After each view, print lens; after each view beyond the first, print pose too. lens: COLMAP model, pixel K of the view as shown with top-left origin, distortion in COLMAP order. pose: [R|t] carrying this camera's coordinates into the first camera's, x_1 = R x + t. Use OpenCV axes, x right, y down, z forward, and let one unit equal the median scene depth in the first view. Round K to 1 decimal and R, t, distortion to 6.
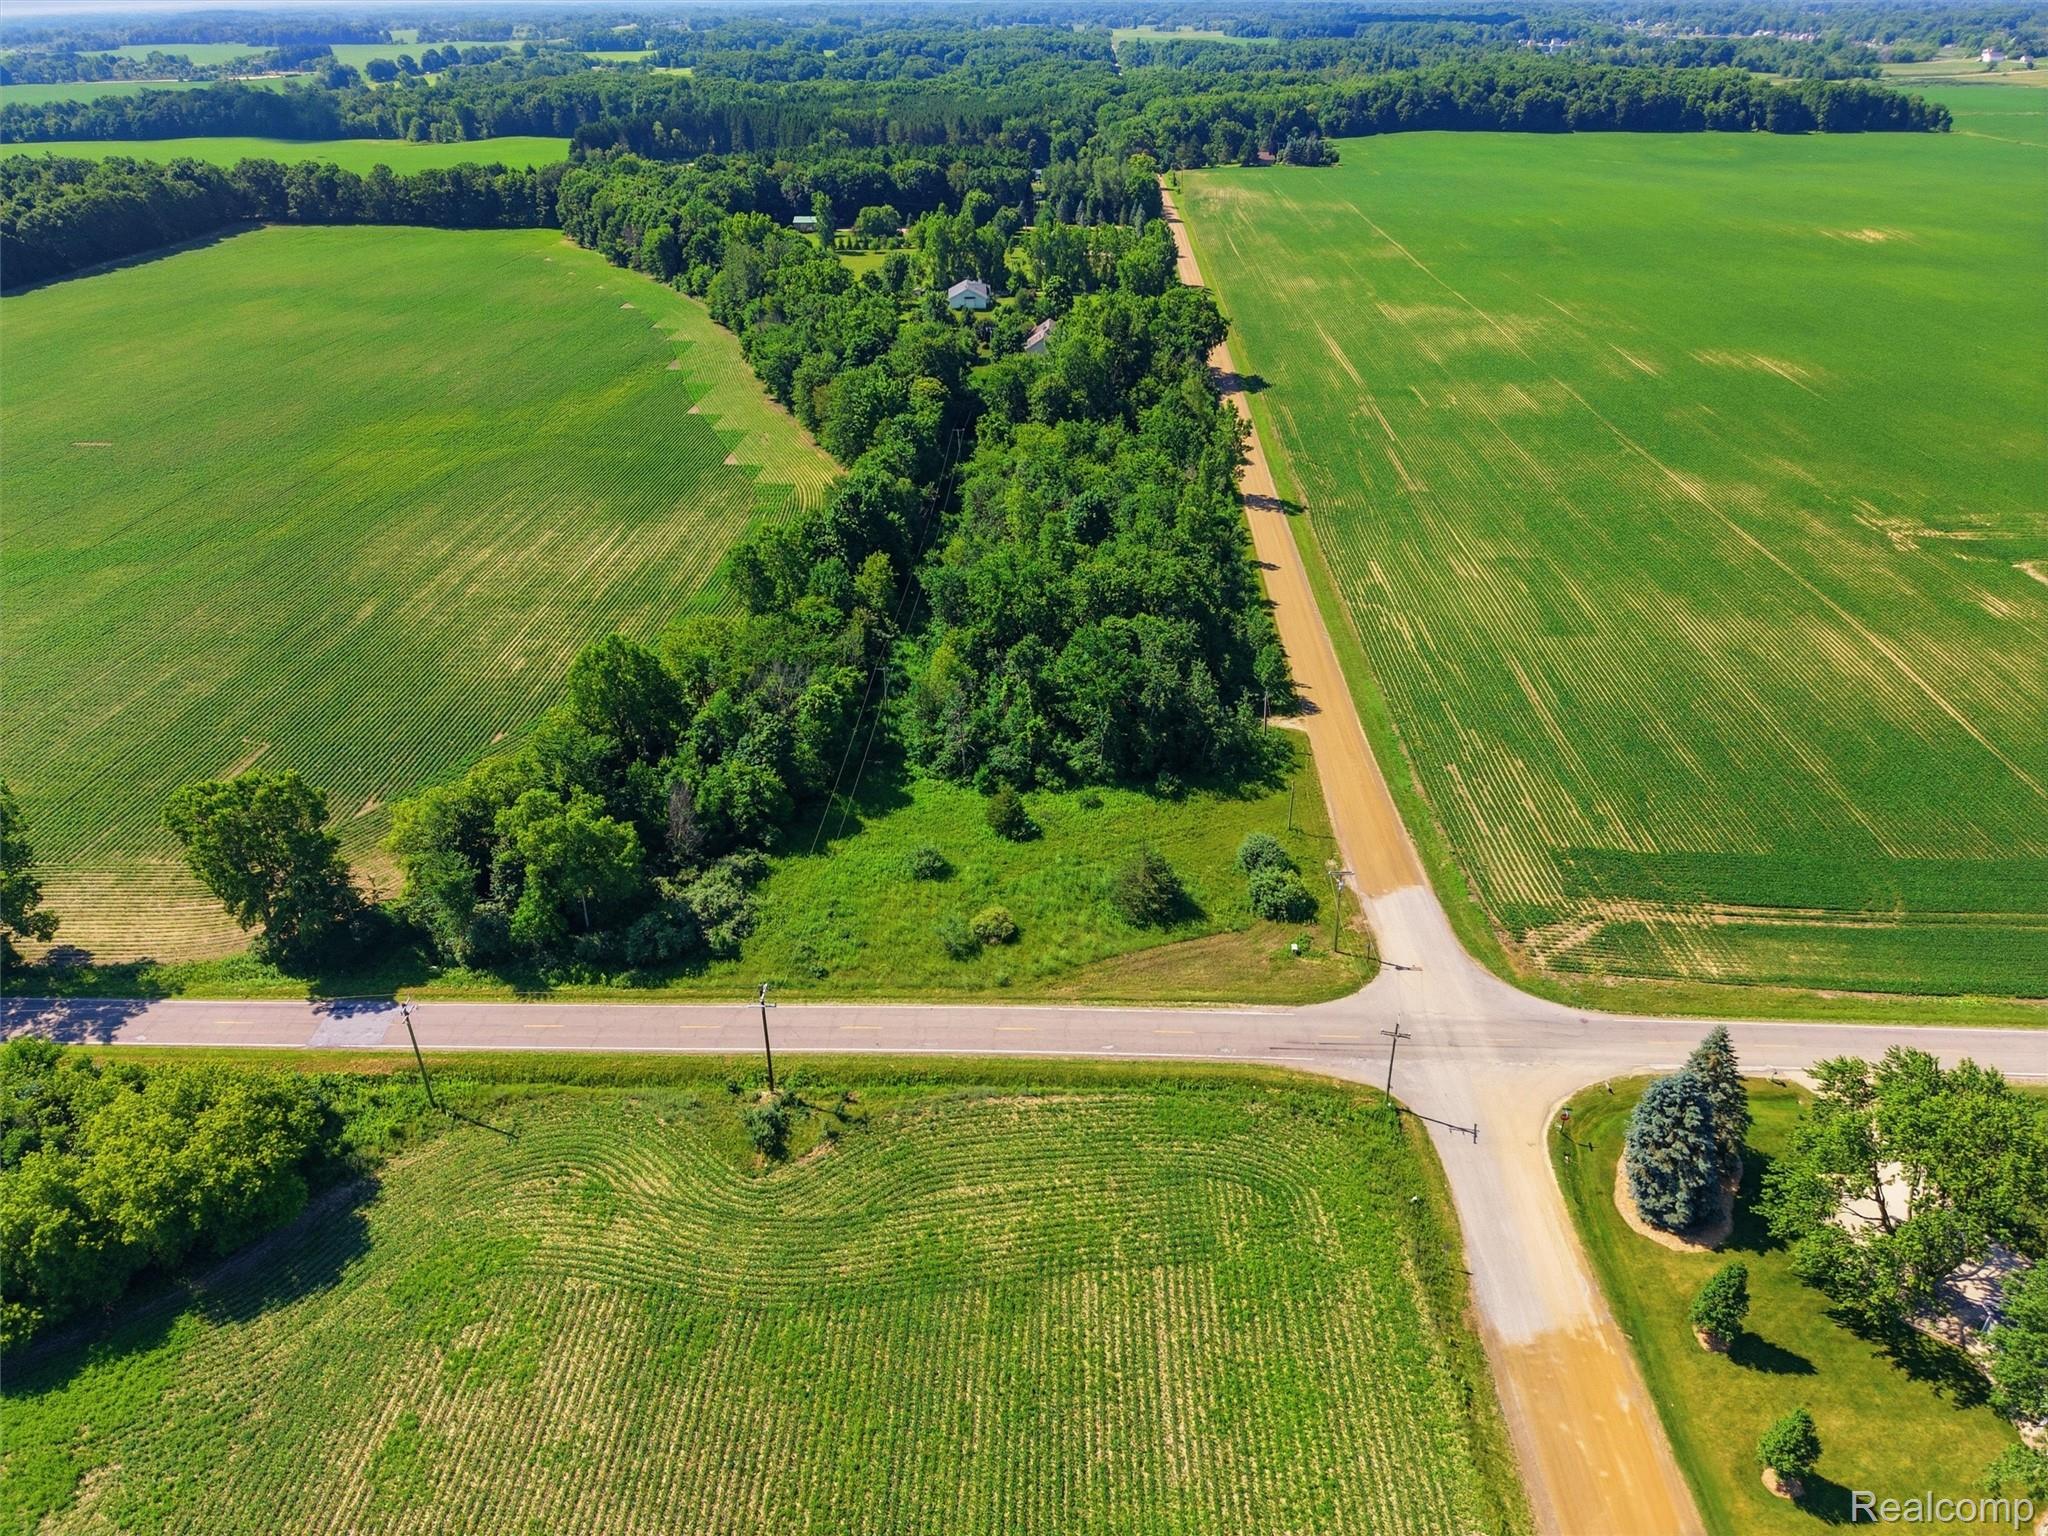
lens RADIAL K [[1368.1, 0, 1024.0], [0, 1368.1, 768.0], [0, 0, 1]] dist [0.021740, -0.019757]
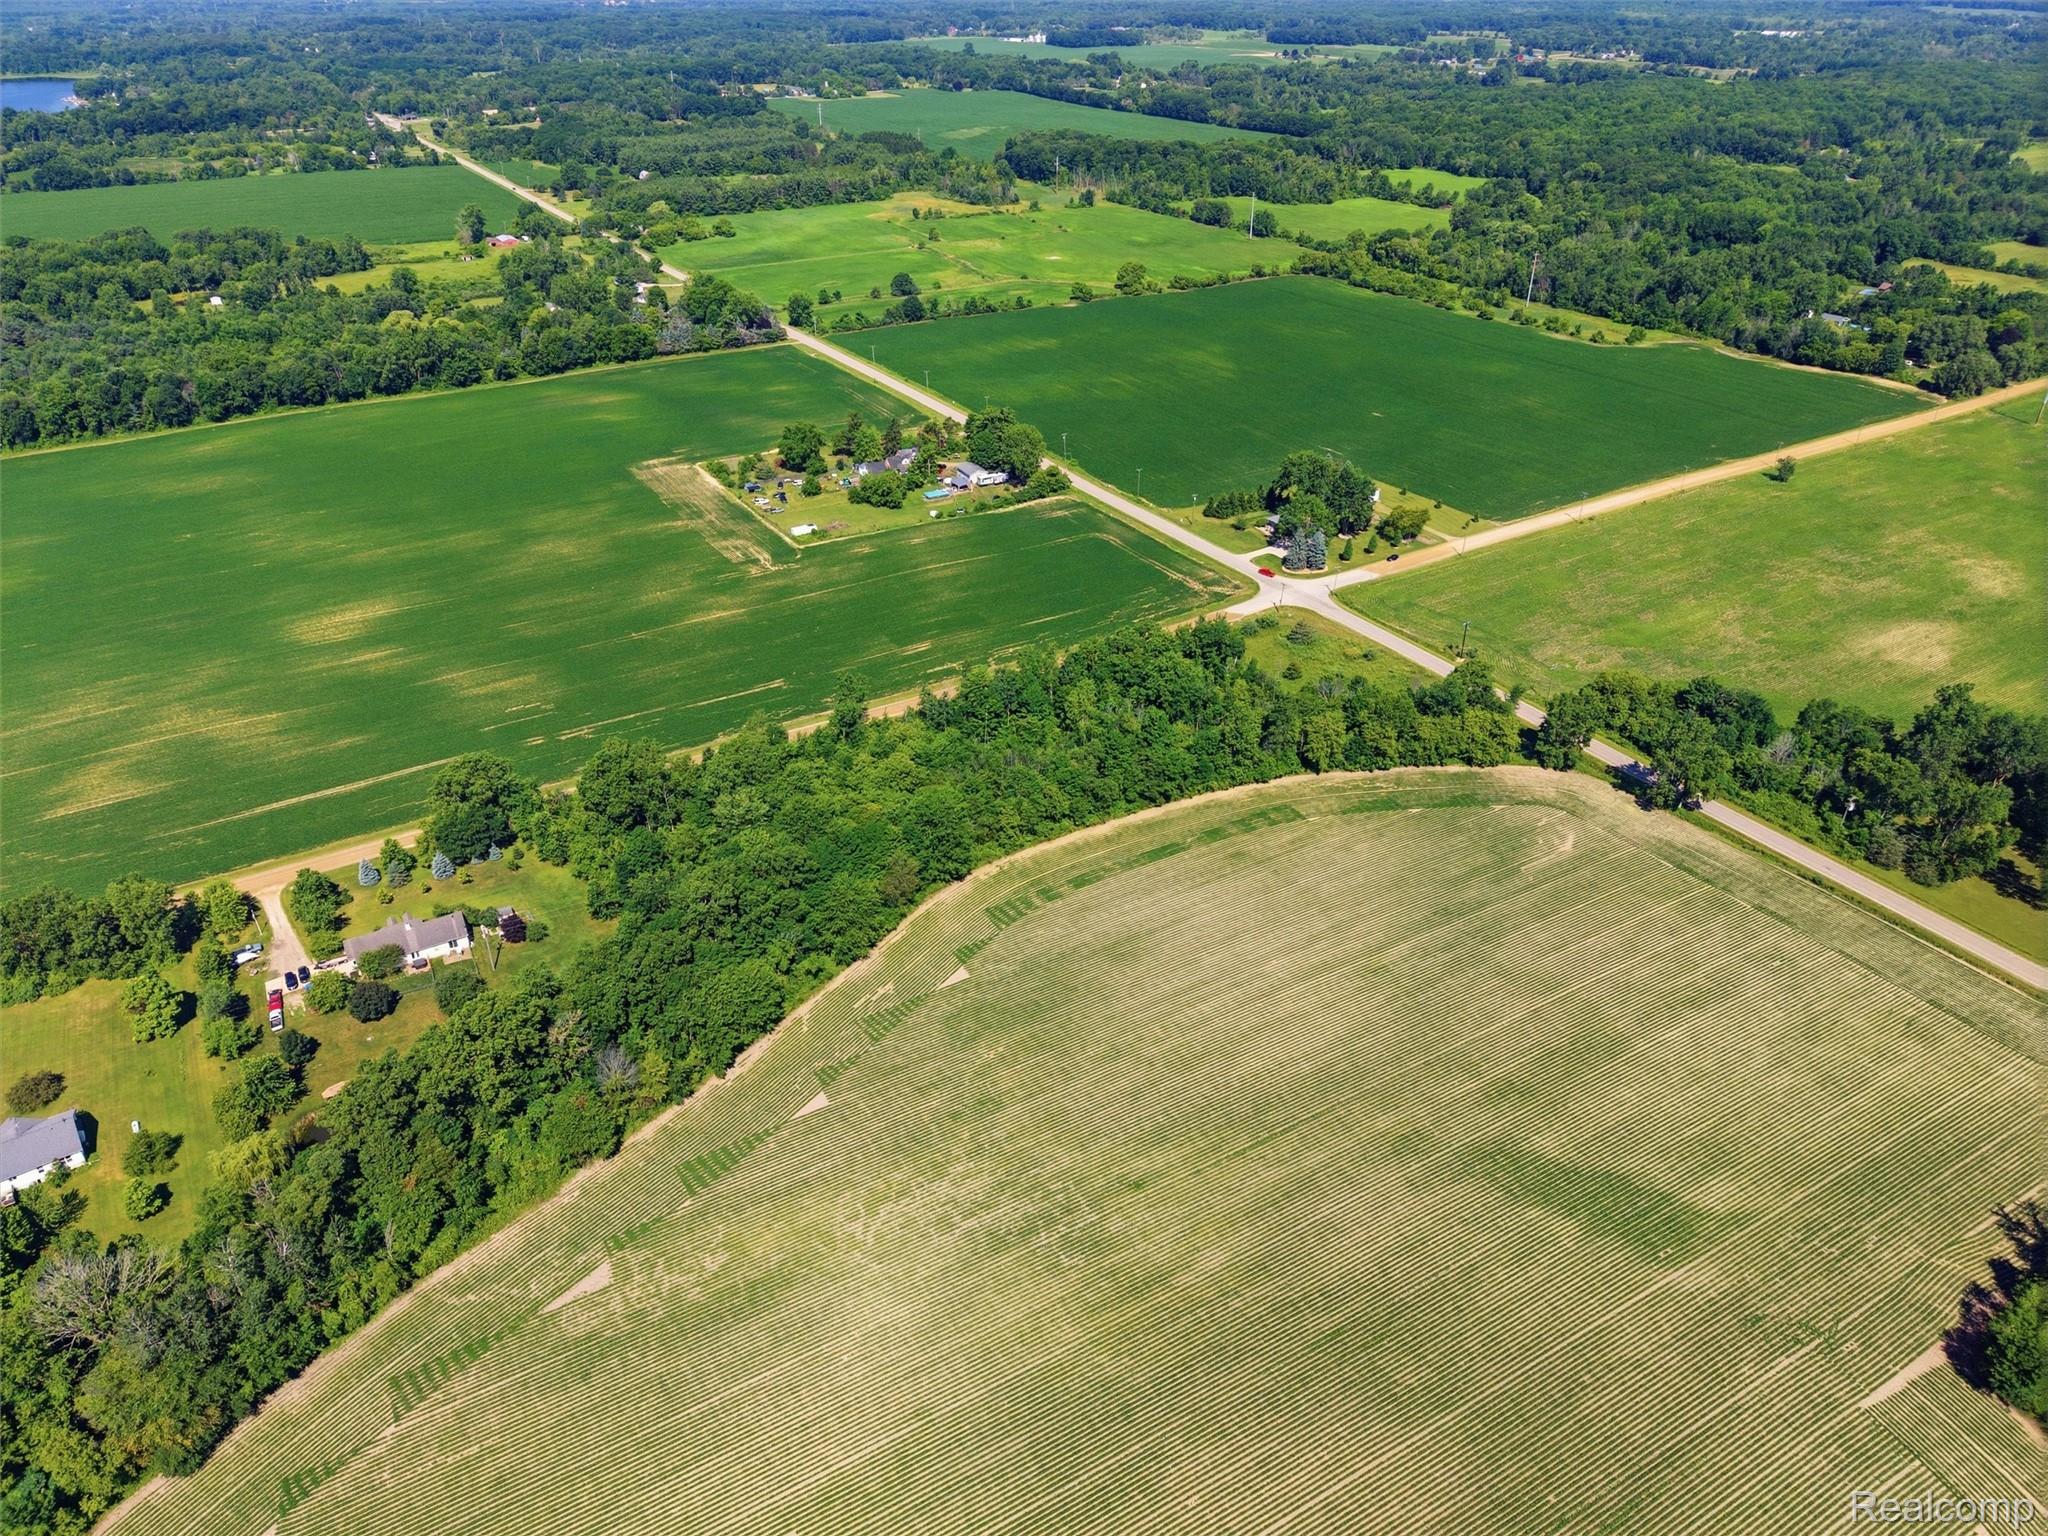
lens RADIAL K [[1368.1, 0, 1024.0], [0, 1368.1, 768.0], [0, 0, 1]] dist [0.021740, -0.019757]
pose [[-0.551383, -0.417443, 0.722301, -1.673649], [0.419275, 0.609857, 0.672520, -1.803175], [-0.721239, 0.673659, -0.161242, 1.971692]]
